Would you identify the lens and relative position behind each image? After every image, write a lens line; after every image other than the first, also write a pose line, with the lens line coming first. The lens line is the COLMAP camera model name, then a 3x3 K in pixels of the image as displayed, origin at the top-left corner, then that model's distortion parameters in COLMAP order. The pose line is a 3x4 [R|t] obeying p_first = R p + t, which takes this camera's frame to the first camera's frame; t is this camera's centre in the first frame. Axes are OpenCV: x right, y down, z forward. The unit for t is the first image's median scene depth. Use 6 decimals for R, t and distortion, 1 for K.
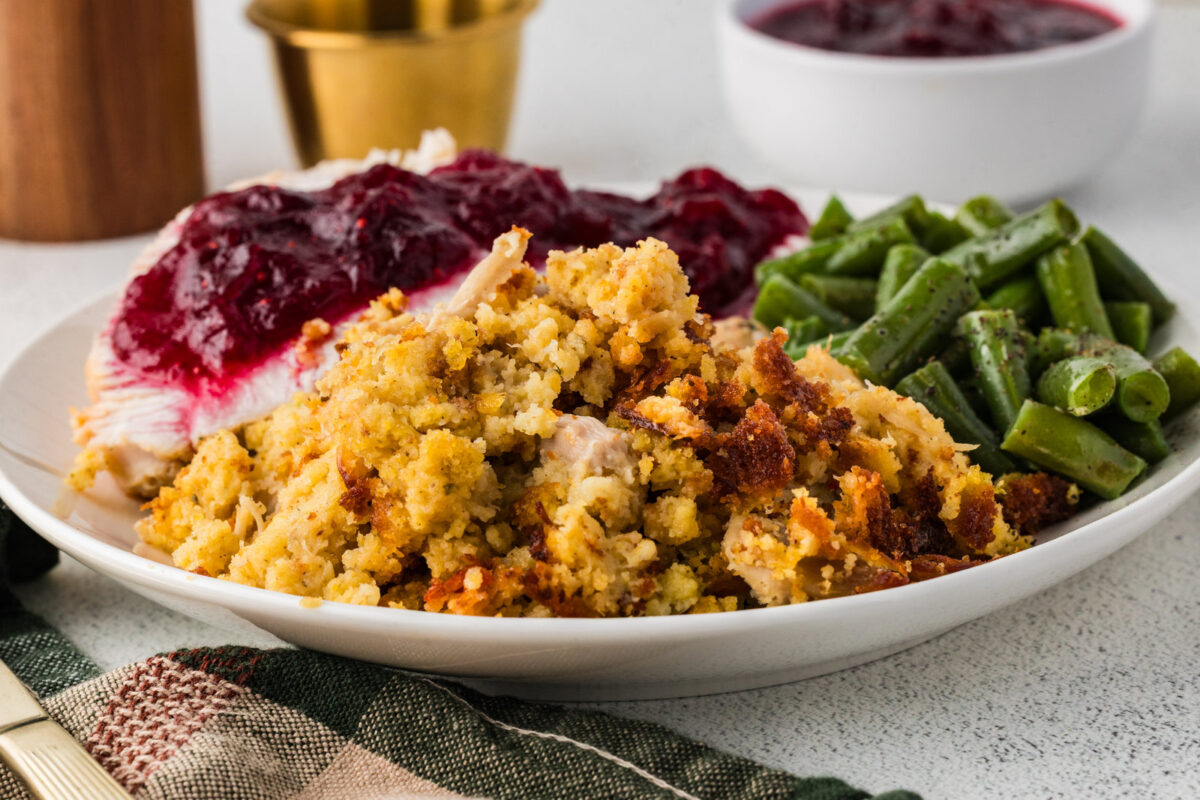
lens RADIAL K [[3888.7, 0, 598.2], [0, 3888.7, 400.4], [0, 0, 1]] dist [0.119715, 0.000000]
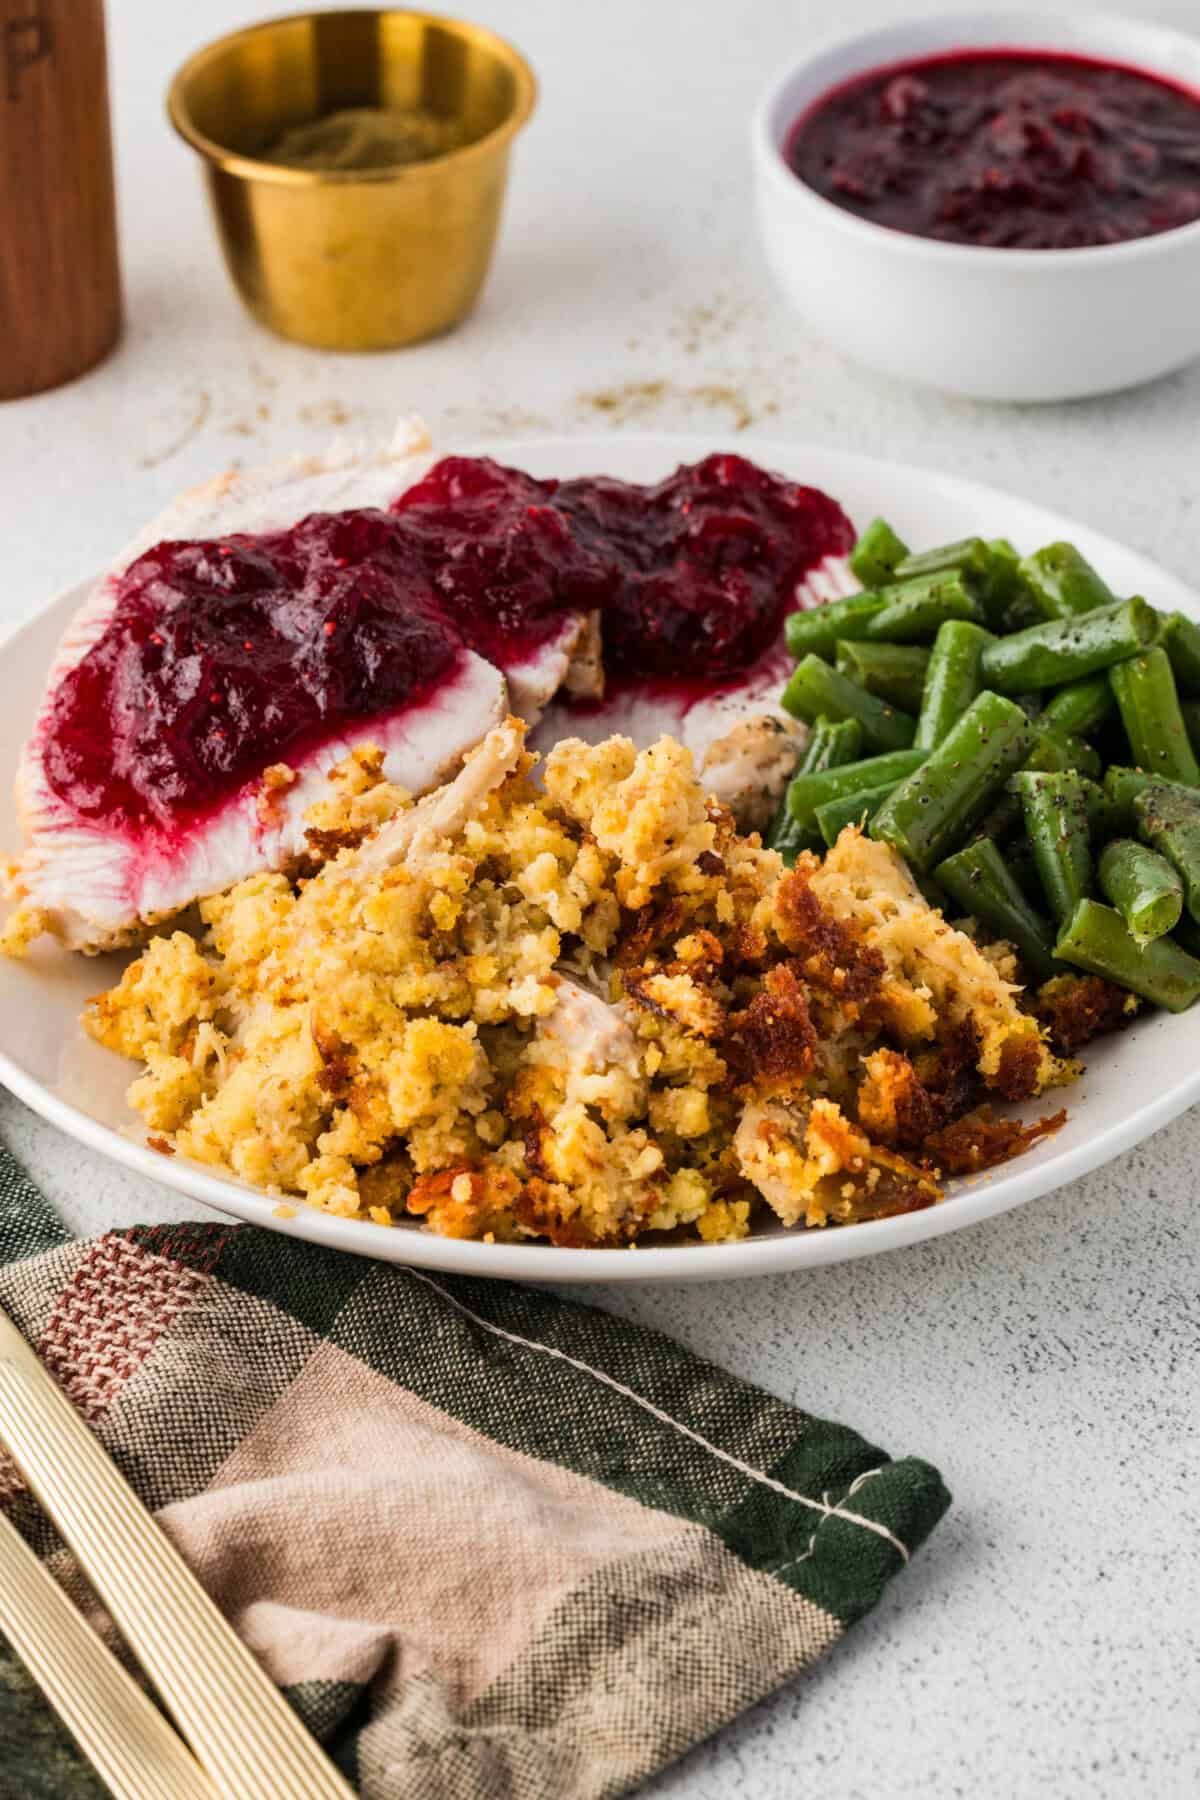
lens RADIAL K [[5833.1, 0, 601.2], [0, 5833.1, 899.5], [0, 0, 1]] dist [0.119715, 0.000000]
pose [[0.999789, 0.018267, 0.009412, -0.013077], [-0.020149, 0.961411, 0.274376, -0.385960], [-0.004037, -0.274508, 0.961576, -0.294762]]
